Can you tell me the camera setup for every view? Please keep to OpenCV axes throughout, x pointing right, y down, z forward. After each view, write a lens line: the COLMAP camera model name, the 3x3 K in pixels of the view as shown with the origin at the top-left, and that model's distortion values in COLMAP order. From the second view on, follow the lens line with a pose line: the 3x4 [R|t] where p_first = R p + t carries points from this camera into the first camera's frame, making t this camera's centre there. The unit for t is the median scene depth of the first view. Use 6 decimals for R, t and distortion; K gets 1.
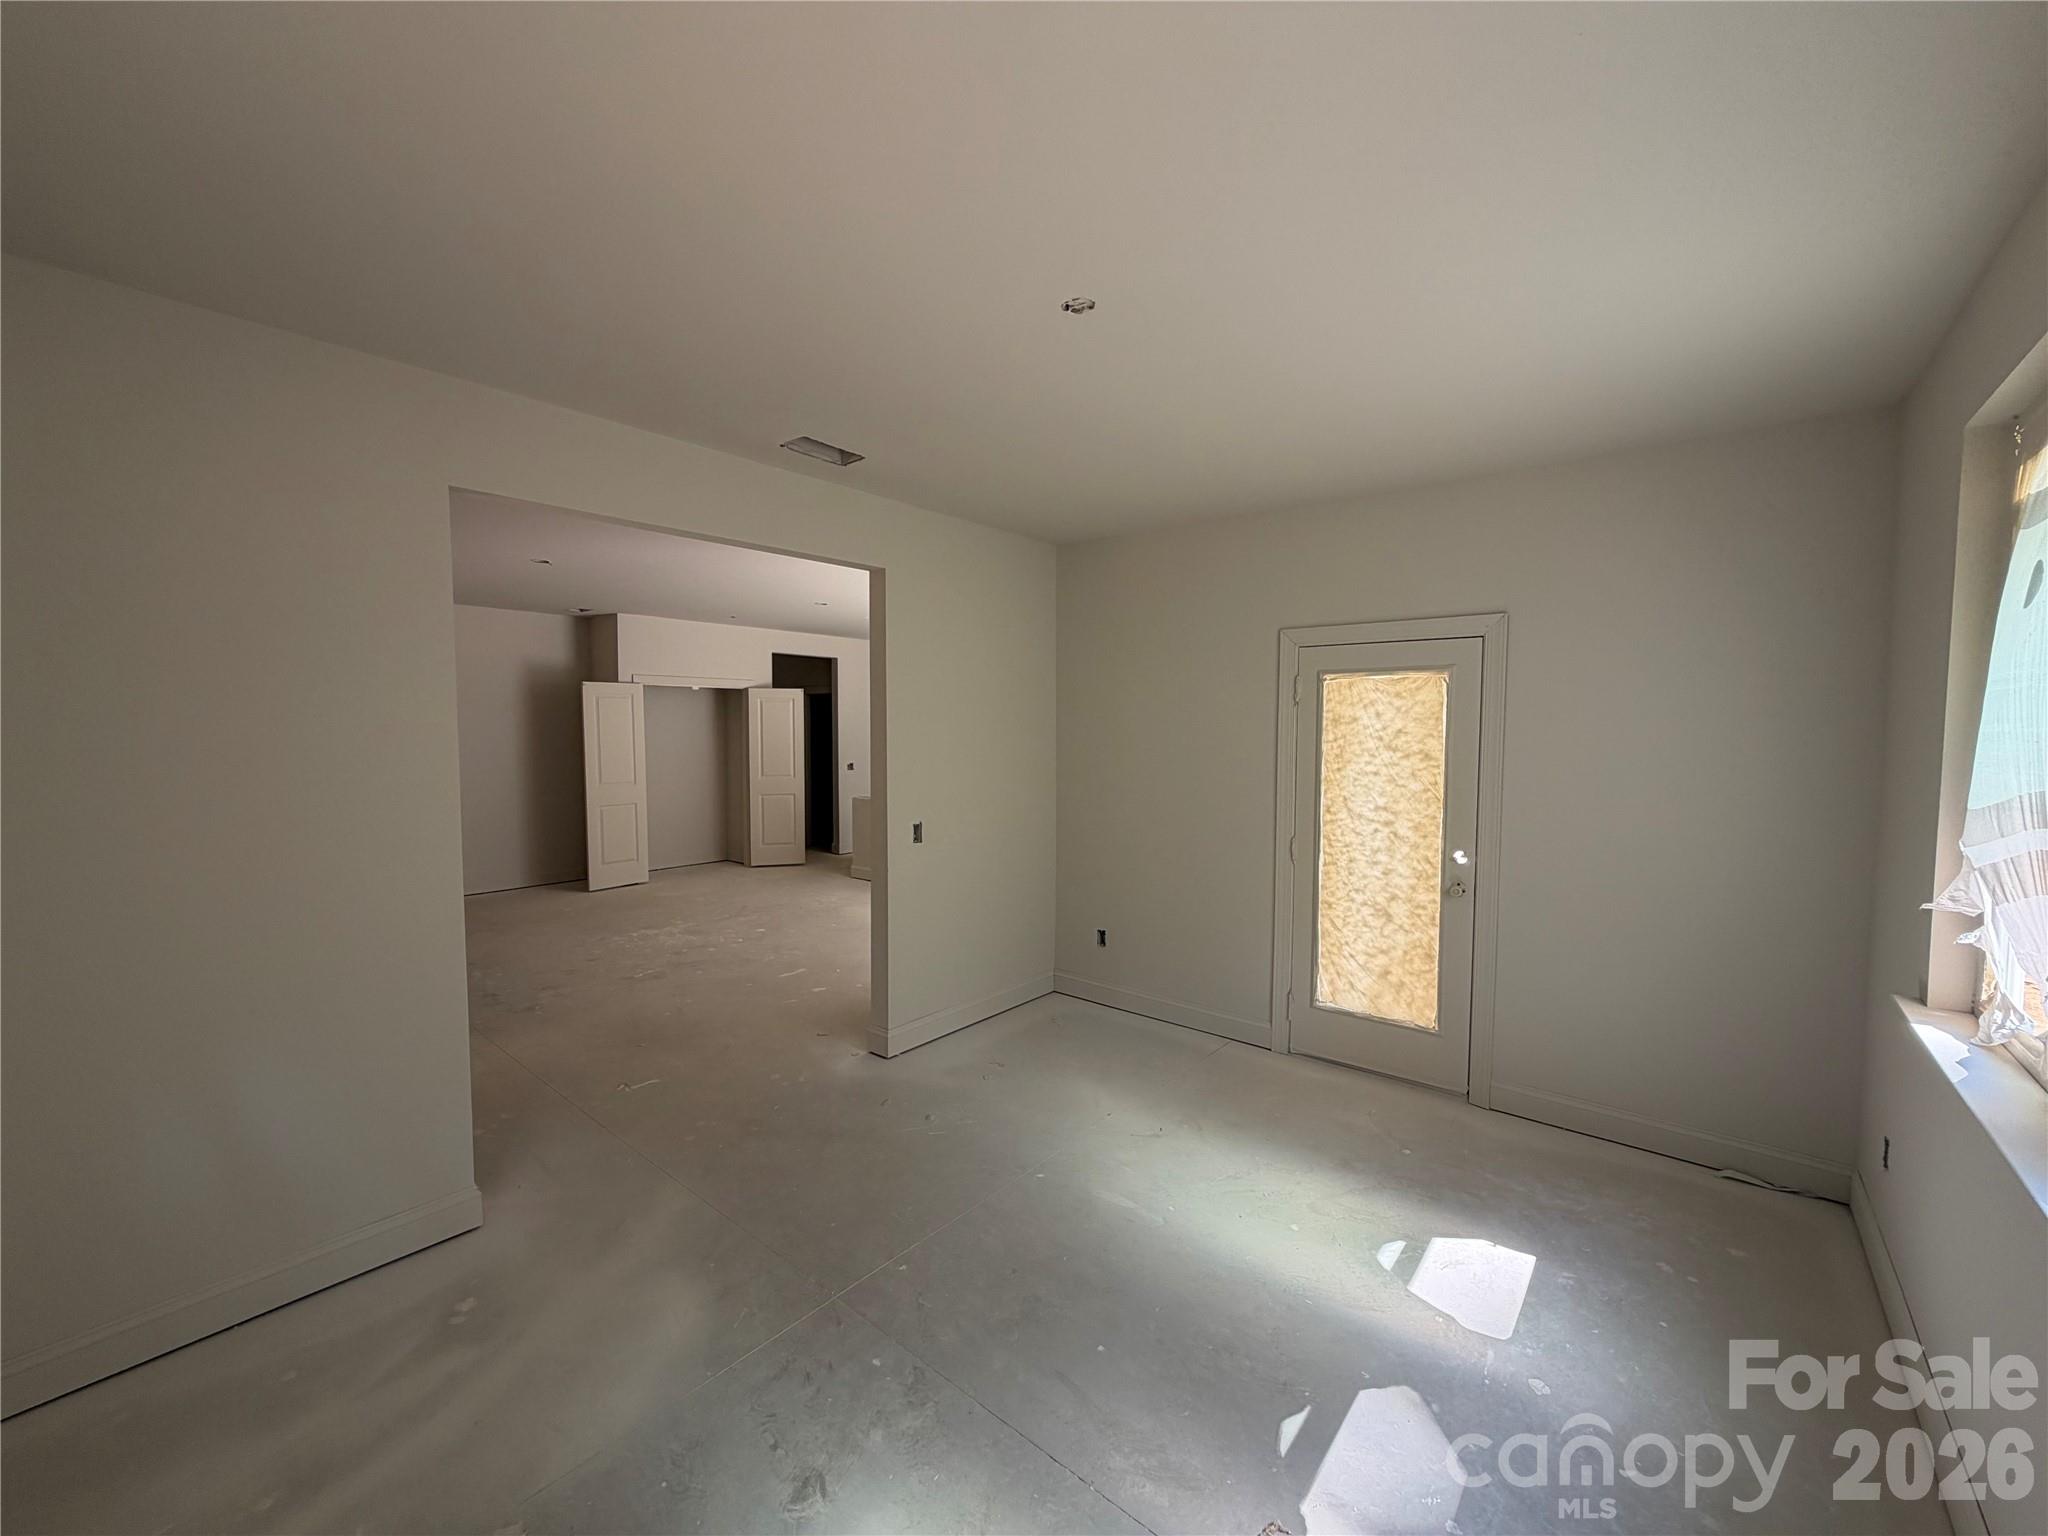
lens RADIAL K [[819.0, 0, 1020.8], [0, 819.0, 767.2], [0, 0, 1]] dist [0.002086, 0.000202]
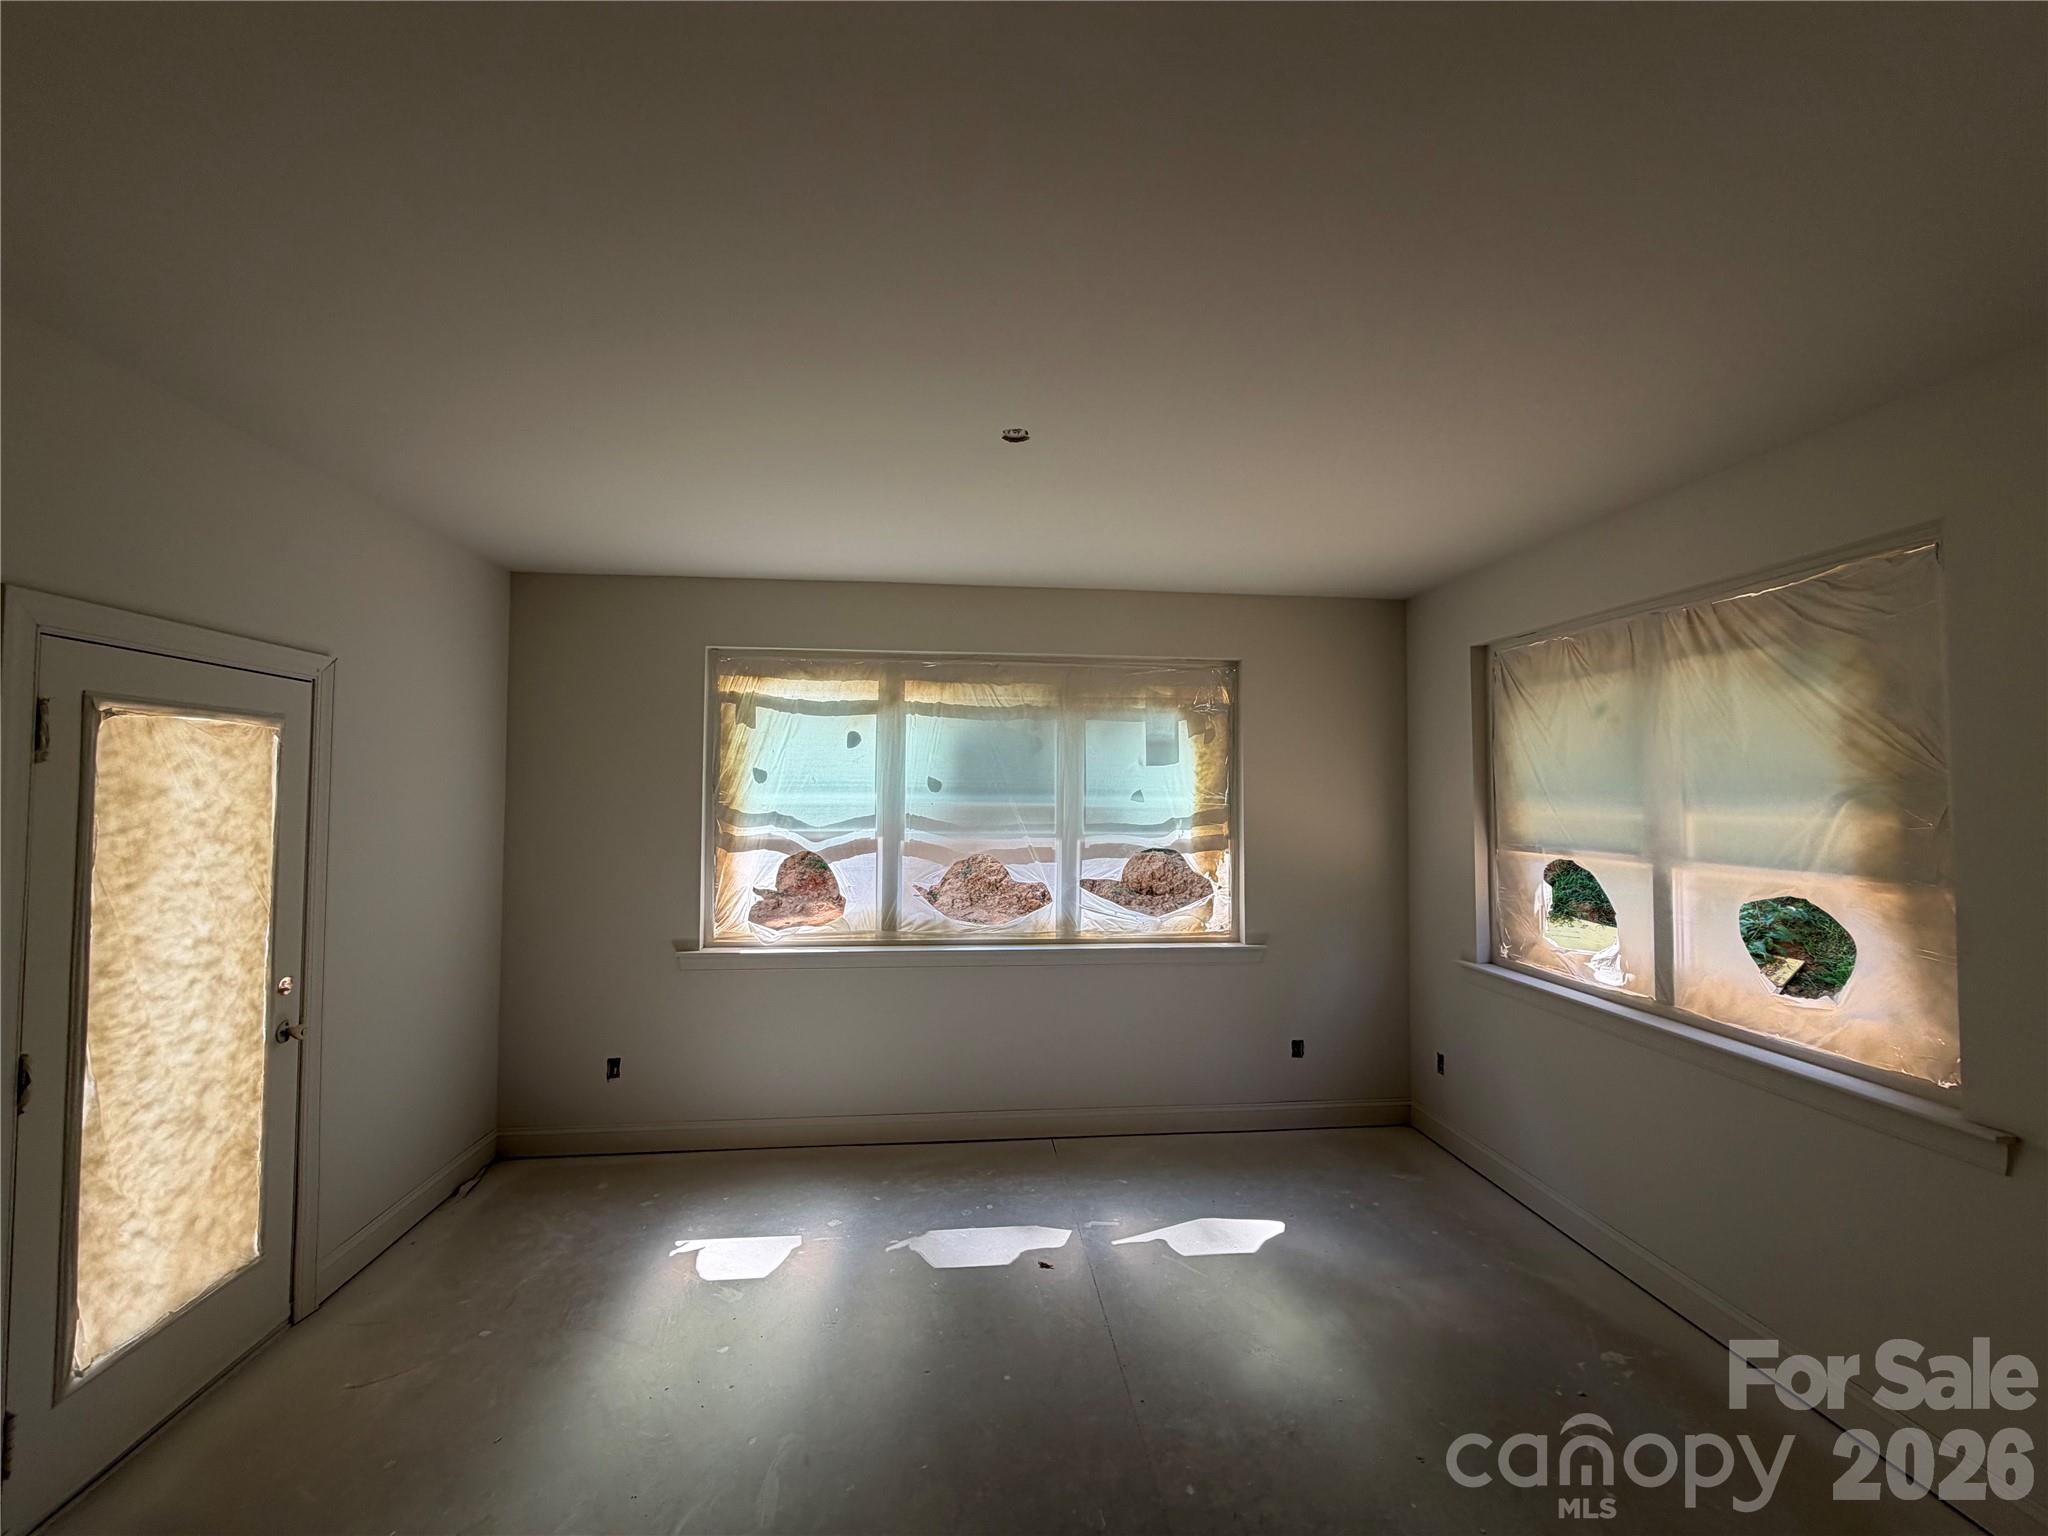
lens RADIAL K [[819.0, 0, 1020.8], [0, 819.0, 767.2], [0, 0, 1]] dist [0.002086, 0.000202]
pose [[-0.712091, 0.013381, 0.701960, -0.398783], [0.026089, 0.999632, 0.007411, -0.064518], [-0.701602, 0.023591, -0.712178, 1.004544]]
